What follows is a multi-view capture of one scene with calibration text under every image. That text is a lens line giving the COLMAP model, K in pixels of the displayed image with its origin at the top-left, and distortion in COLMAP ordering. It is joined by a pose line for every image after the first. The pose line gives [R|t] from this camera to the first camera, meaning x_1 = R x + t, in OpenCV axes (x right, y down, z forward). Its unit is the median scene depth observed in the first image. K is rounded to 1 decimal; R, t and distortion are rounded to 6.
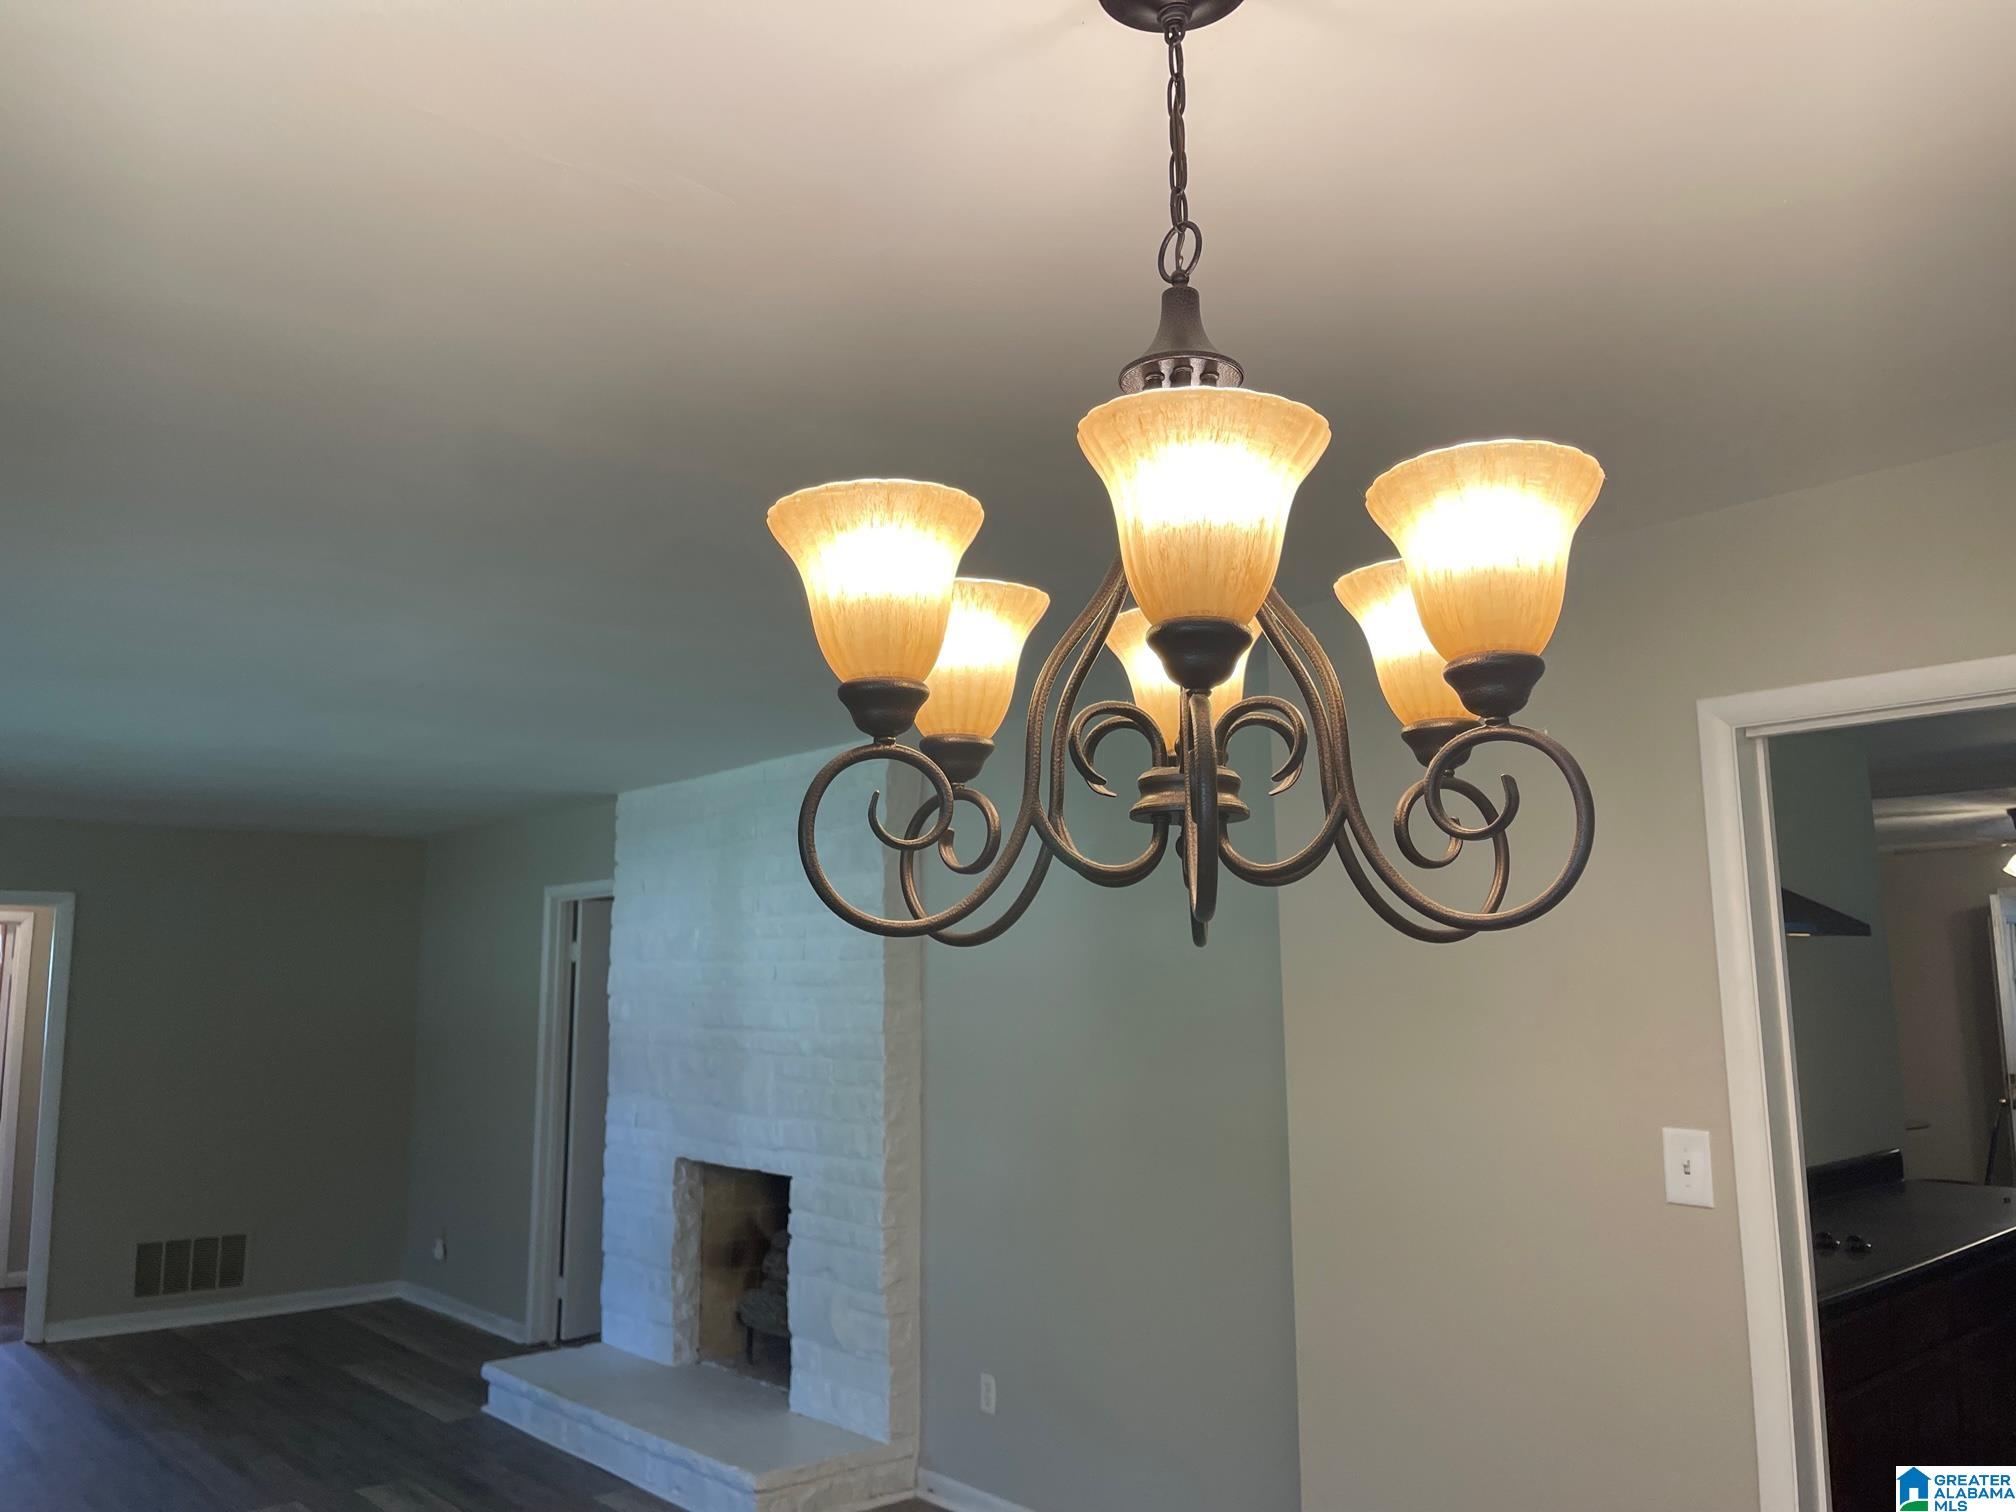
lens RADIAL K [[1525.3, 0, 1015.8], [0, 1525.3, 750.5], [0, 0, 1]] dist [0.037421, -0.029665]
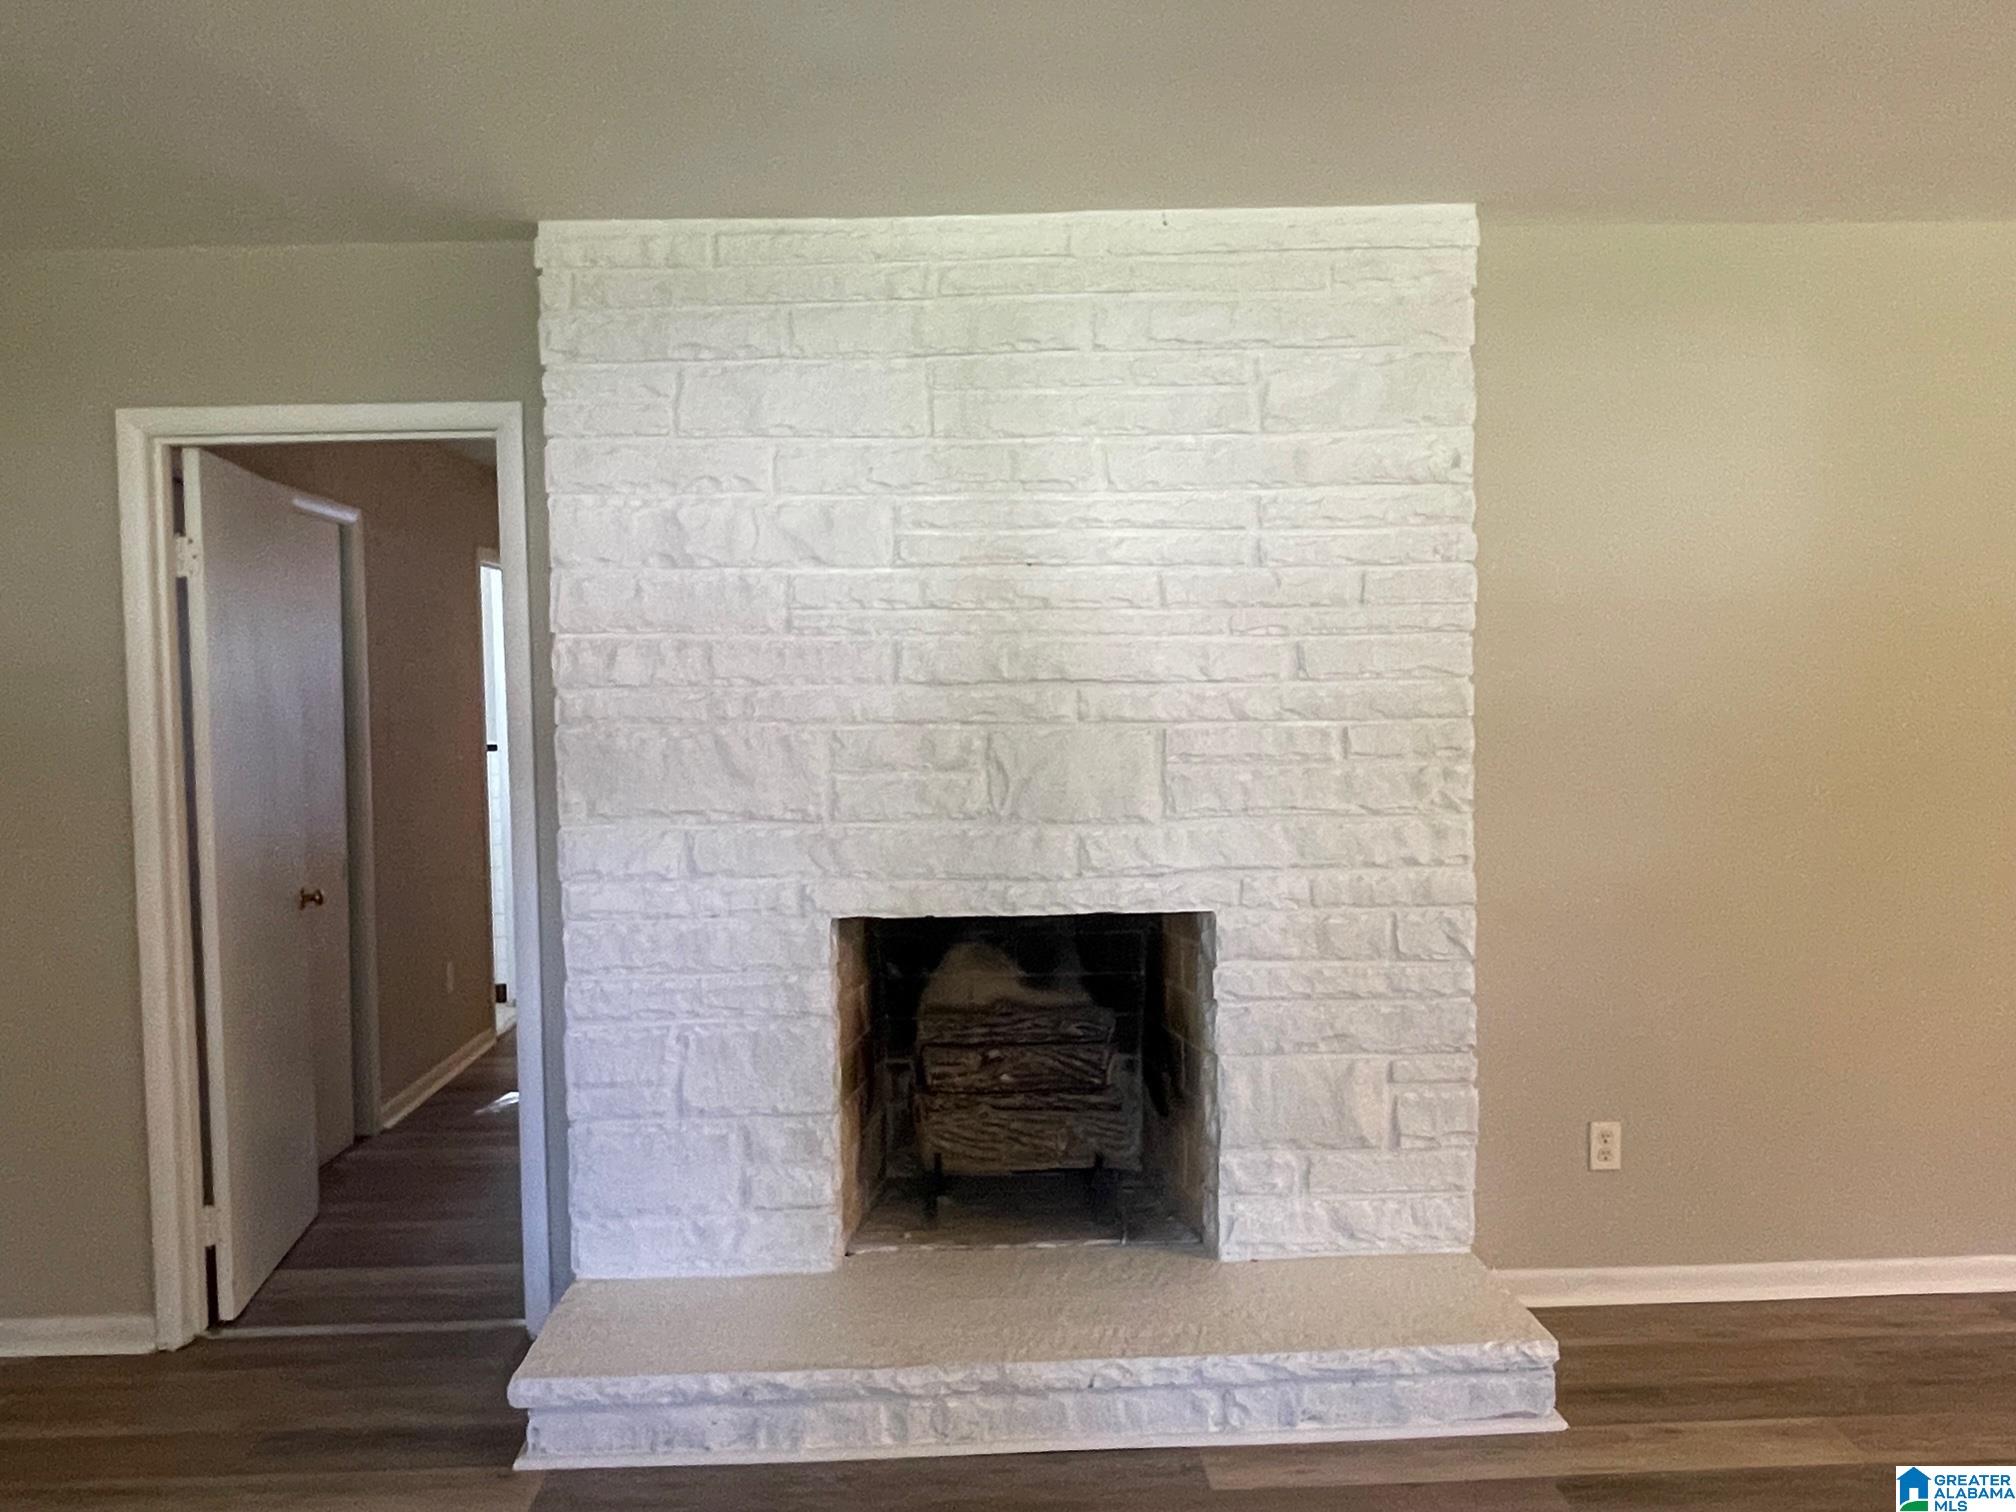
lens RADIAL K [[1525.3, 0, 1010.5], [0, 1525.3, 775.3], [0, 0, 1]] dist [0.037421, -0.029665]
pose [[0.642072, -0.044332, 0.765362, -0.688221], [-0.102374, 0.984428, 0.142905, 0.146550], [-0.759778, -0.170108, 0.627535, 0.698744]]
